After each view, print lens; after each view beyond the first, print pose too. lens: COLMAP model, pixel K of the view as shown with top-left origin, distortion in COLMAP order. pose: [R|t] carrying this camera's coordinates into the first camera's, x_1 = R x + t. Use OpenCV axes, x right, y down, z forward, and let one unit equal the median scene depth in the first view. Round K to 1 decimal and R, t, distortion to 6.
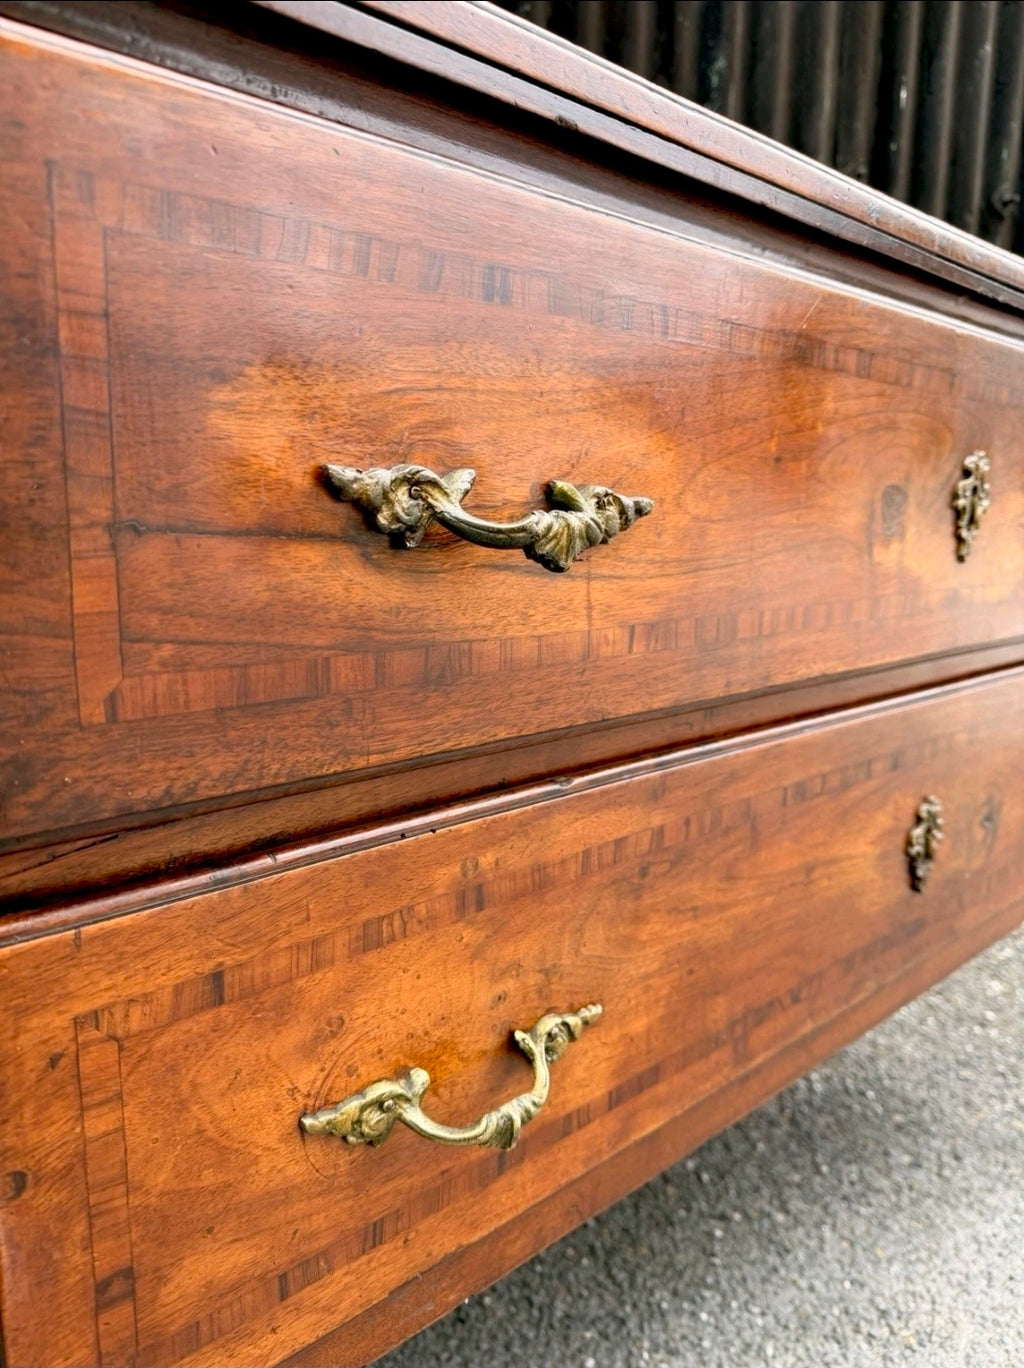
lens RADIAL K [[991.7, 0, 512.0], [0, 991.7, 684.0], [0, 0, 1]] dist [-0.003198, -0.044642]
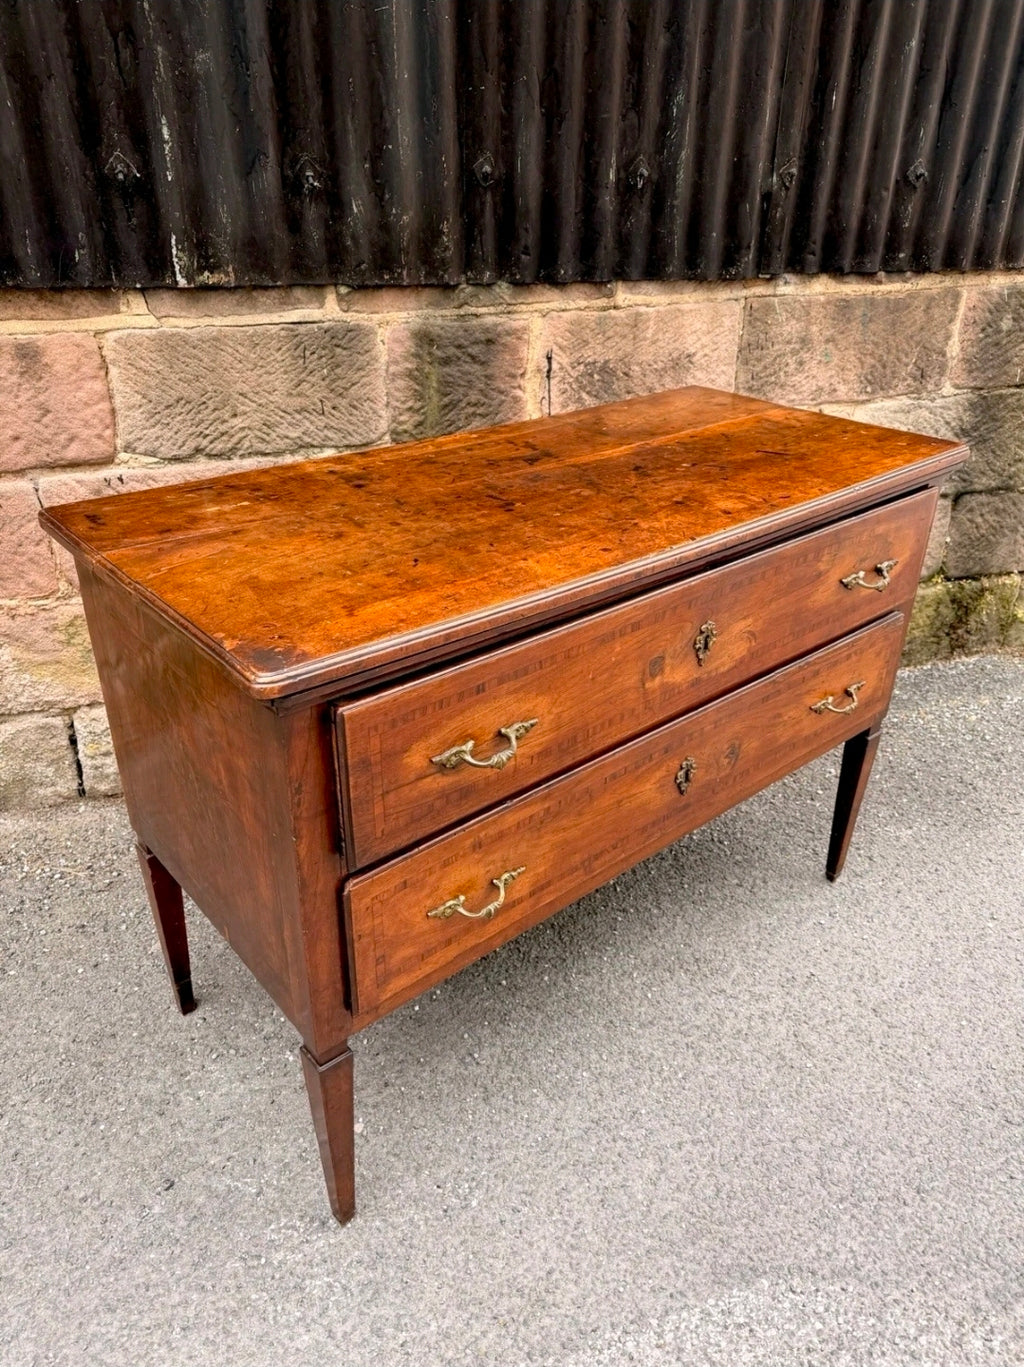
lens RADIAL K [[972.5, 0, 512.7], [0, 972.5, 688.9], [0, 0, 1]] dist [0.004956, -0.013404]
pose [[0.999422, 0.003900, -0.033775, 0.107535], [0.006802, 0.950386, 0.310999, -0.753679], [0.033312, -0.311049, 0.949810, -1.092906]]
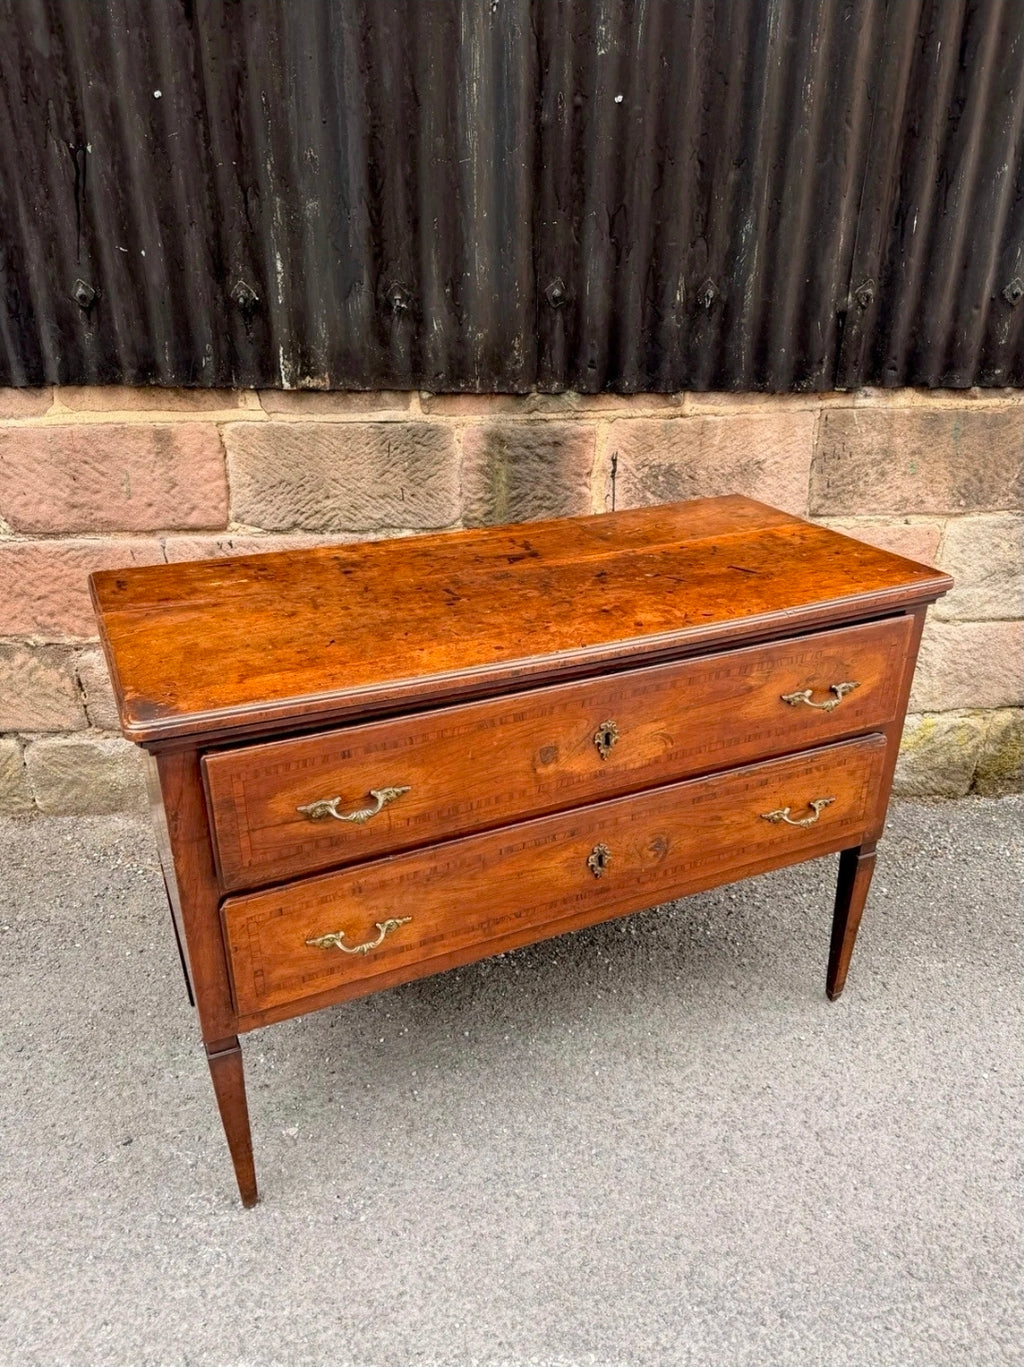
lens RADIAL K [[975.1, 0, 512.0], [0, 975.1, 683.5], [0, 0, 1]] dist [0.136683, -0.285859]
pose [[0.952524, 0.107490, -0.284858, 0.899566], [-0.034672, 0.967815, 0.249262, -0.891396], [0.302483, -0.227552, 0.925594, -1.232465]]
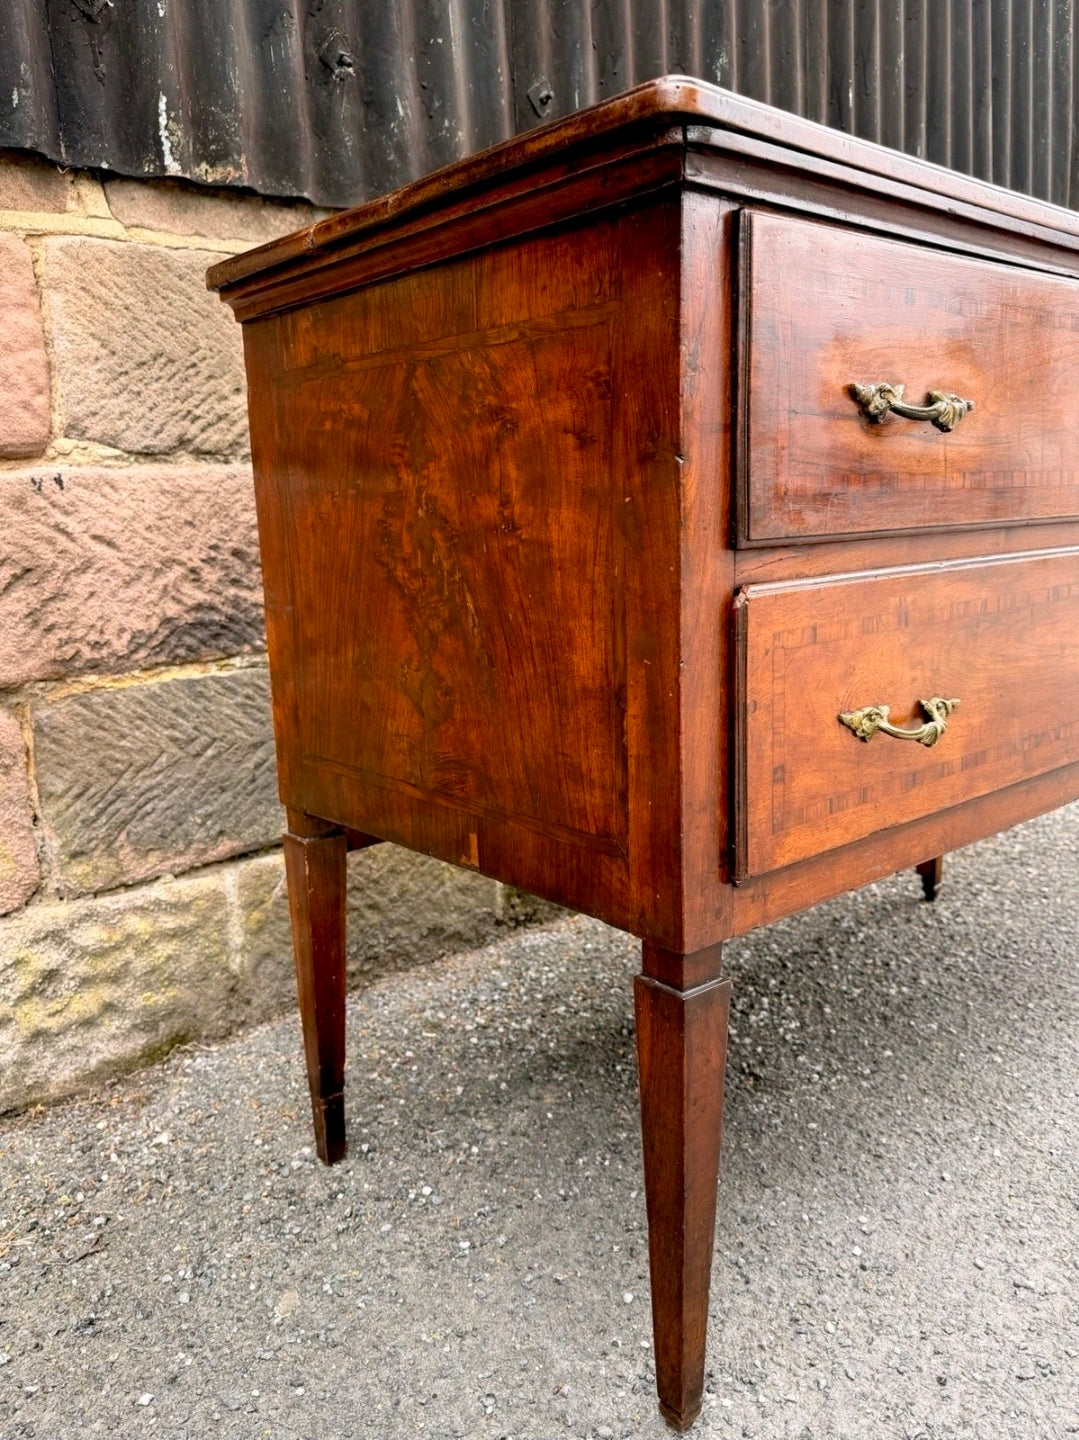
lens RADIAL K [[1152.4, 0, 539.5], [0, 1152.4, 720.0], [0, 0, 1]] dist [0.004154, -0.008038]
pose [[0.940184, -0.123306, 0.317568, -1.168718], [0.129058, 0.991633, 0.002948, 0.131293], [-0.315274, 0.038213, 0.948231, -0.253441]]
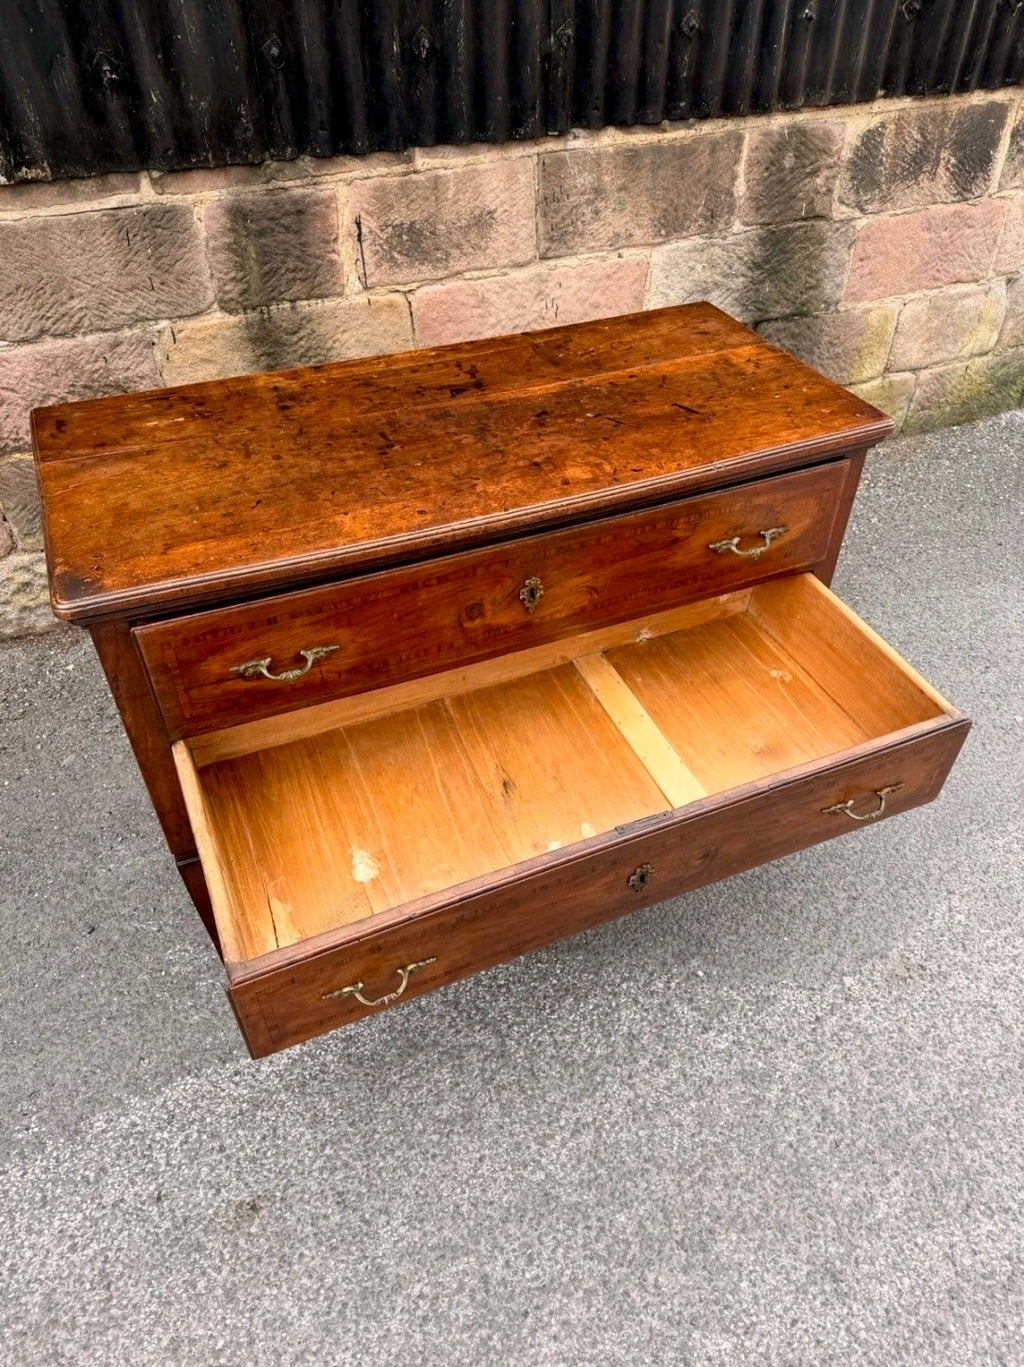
lens RADIAL K [[970.4, 0, 518.9], [0, 970.4, 686.6], [0, 0, 1]] dist [0.003501, -0.019329]
pose [[0.998508, -0.050733, 0.020212, 0.571935], [0.033586, 0.862329, 0.505234, -1.127272], [-0.043062, -0.503801, 0.862746, -1.653150]]
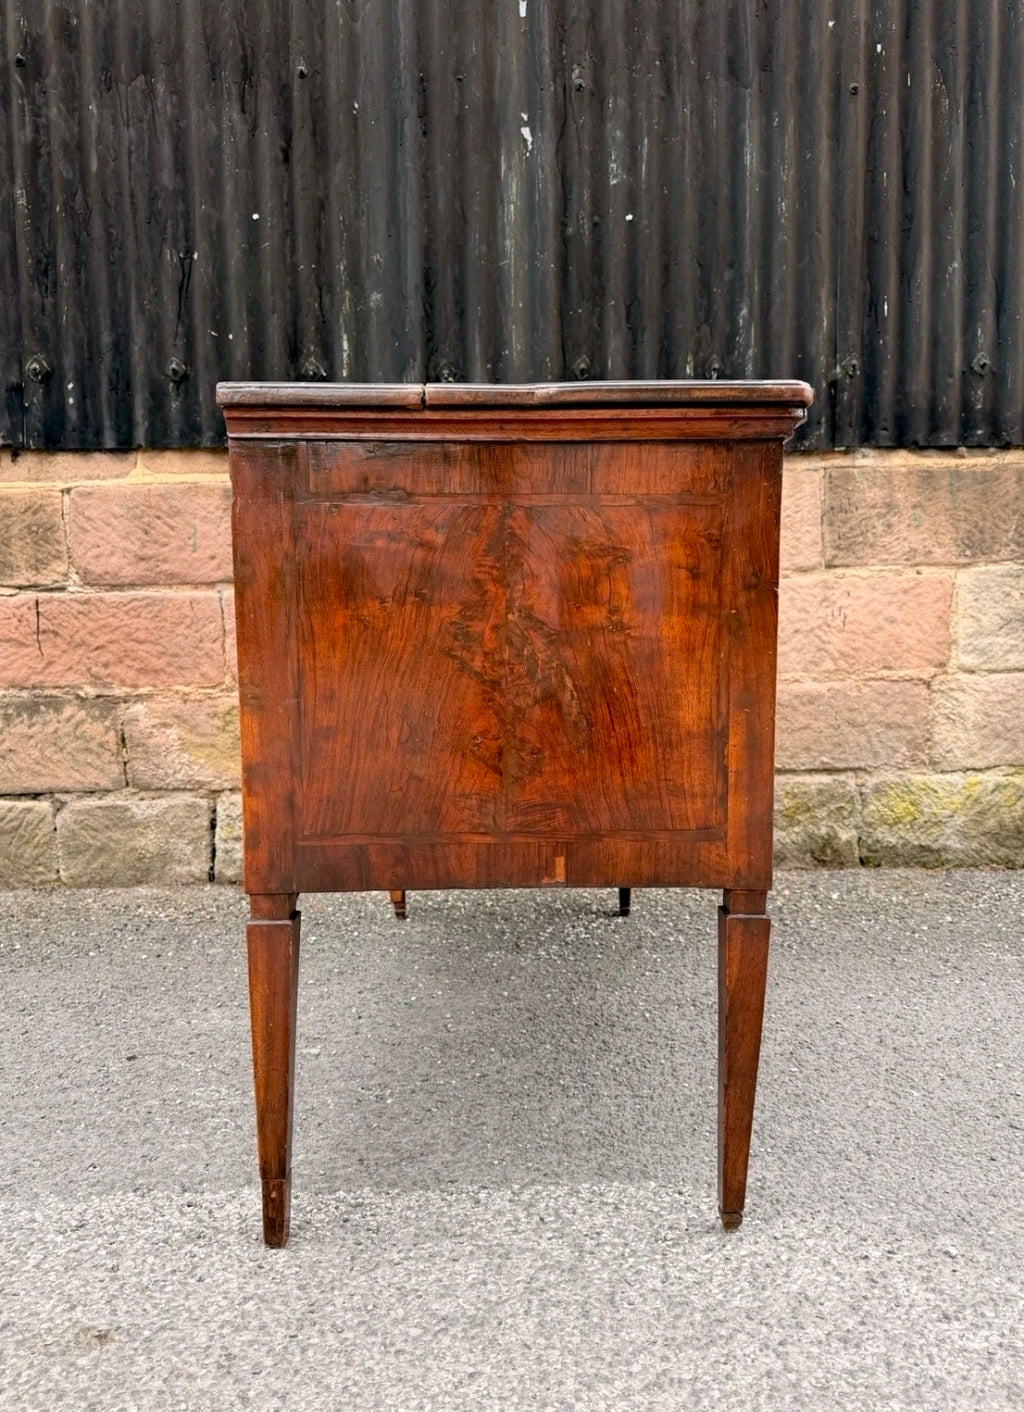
lens RADIAL K [[1034.0, 0, 534.4], [0, 1034.0, 710.3], [0, 0, 1]] dist [0.063344, -0.105147]
pose [[0.949012, -0.010427, -0.315067, 1.044256], [-0.022073, 0.994802, -0.099410, 0.451151], [0.314465, 0.101296, 0.943849, -1.572240]]
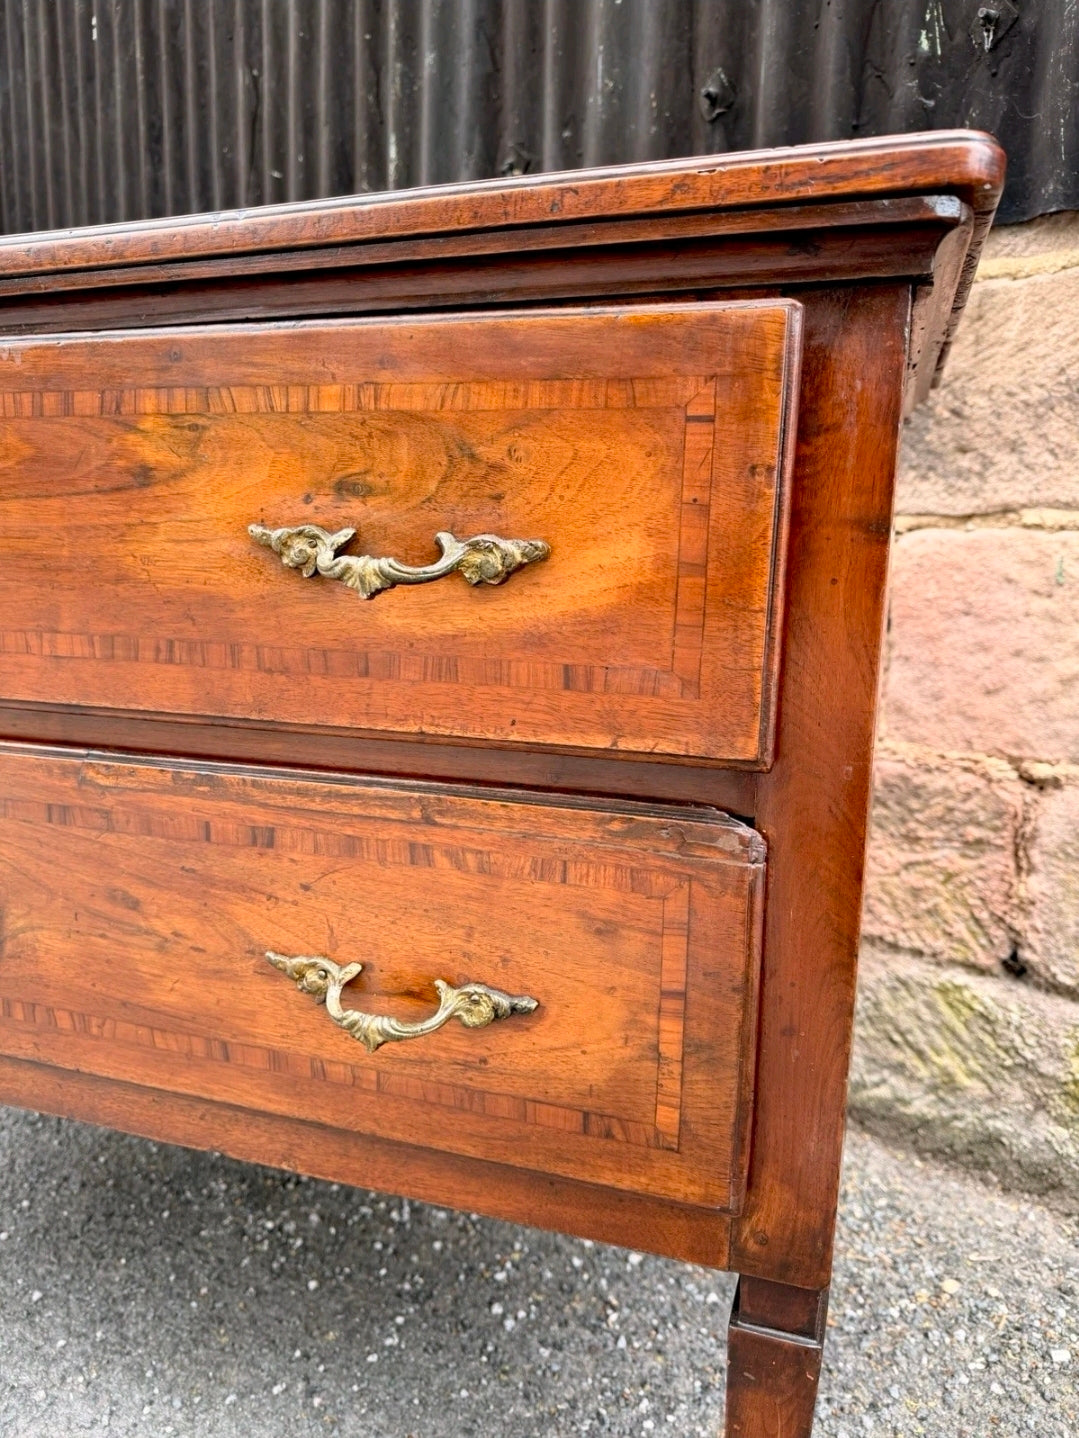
lens RADIAL K [[1029.1, 0, 539.5], [0, 1029.1, 719.0], [0, 0, 1]] dist [0.009467, -0.035975]
pose [[0.491557, 0.136137, -0.860138, 1.693578], [-0.167745, 0.984010, 0.059879, -0.184507], [0.854537, 0.114850, 0.506534, 1.128727]]
